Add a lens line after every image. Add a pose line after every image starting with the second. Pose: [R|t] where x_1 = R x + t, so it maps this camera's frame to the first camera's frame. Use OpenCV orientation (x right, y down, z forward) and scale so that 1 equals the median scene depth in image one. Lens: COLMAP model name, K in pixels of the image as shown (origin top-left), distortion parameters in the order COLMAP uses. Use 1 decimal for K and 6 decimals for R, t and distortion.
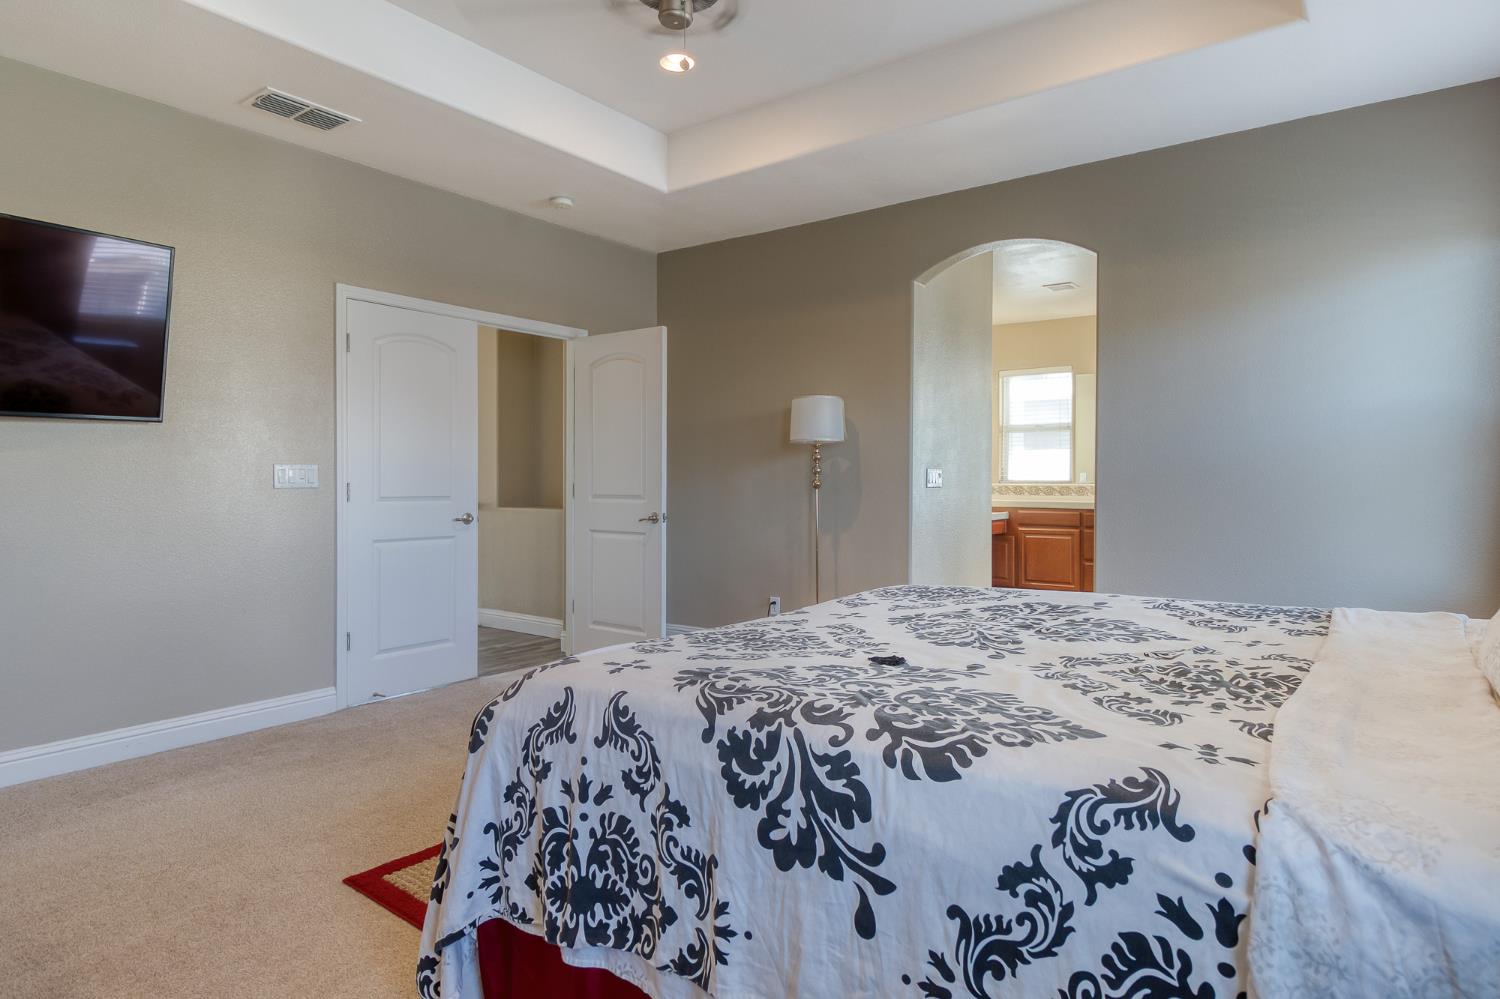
lens RADIAL K [[844.7, 0, 746.4], [0, 844.7, 494.4], [0, 0, 1]] dist [0.003397, 0.000117]
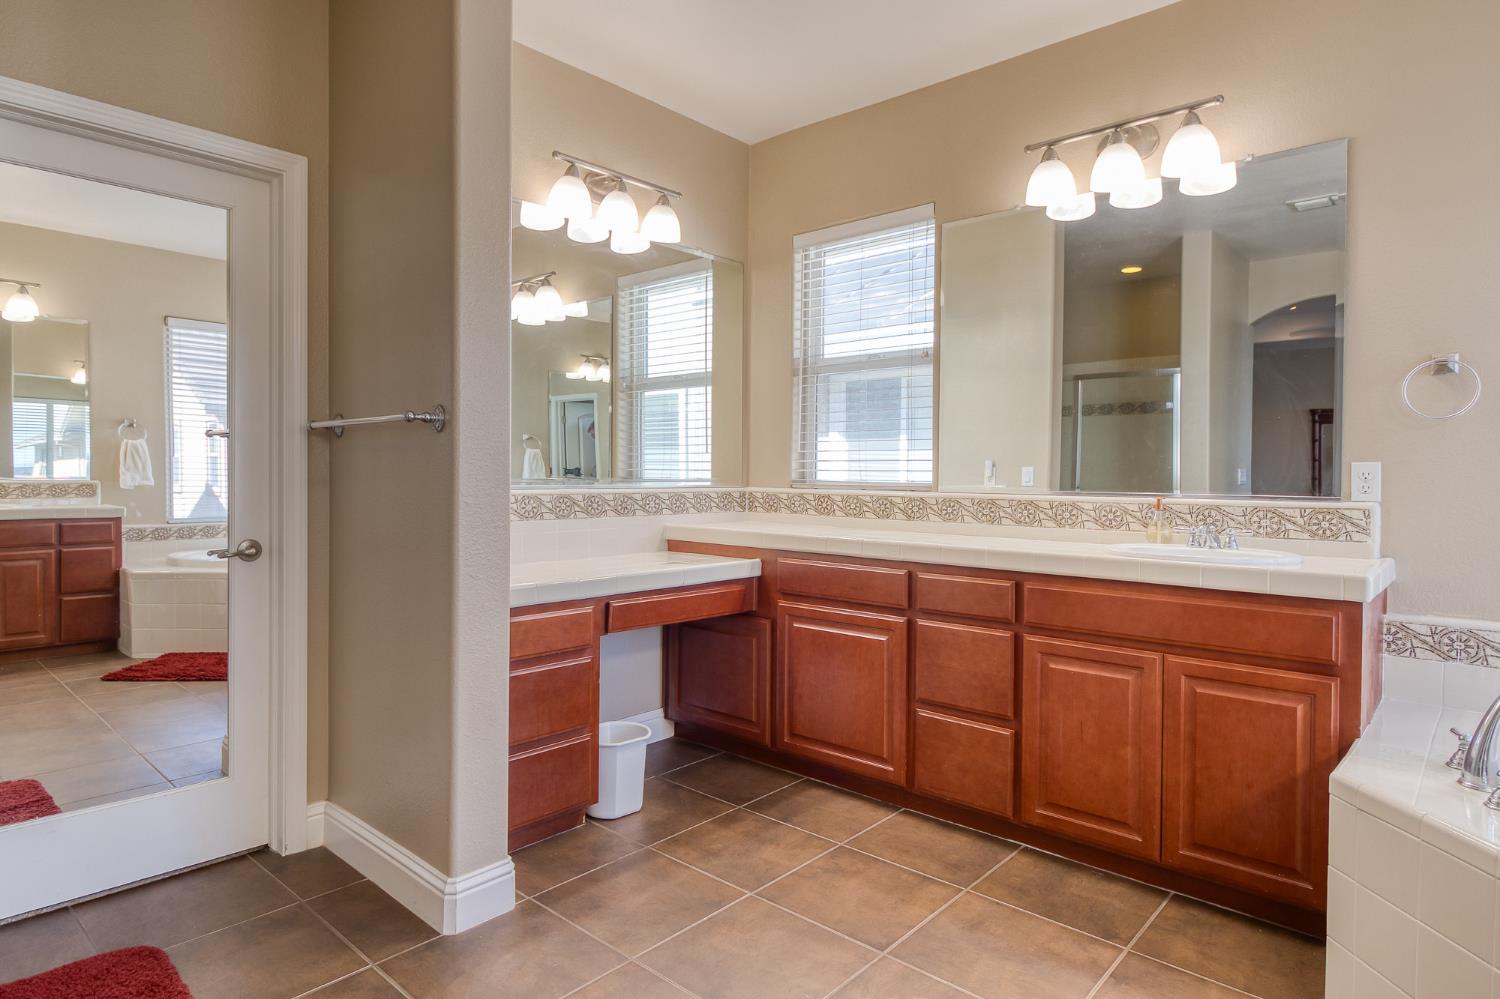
lens RADIAL K [[844.7, 0, 749.9], [0, 844.7, 494.2], [0, 0, 1]] dist [0.003397, 0.000117]
pose [[0.997516, 0.008914, -0.069873, 0.333759], [-0.008788, 0.999959, 0.002111, -0.011440], [0.069889, -0.001491, 0.997554, 0.600046]]
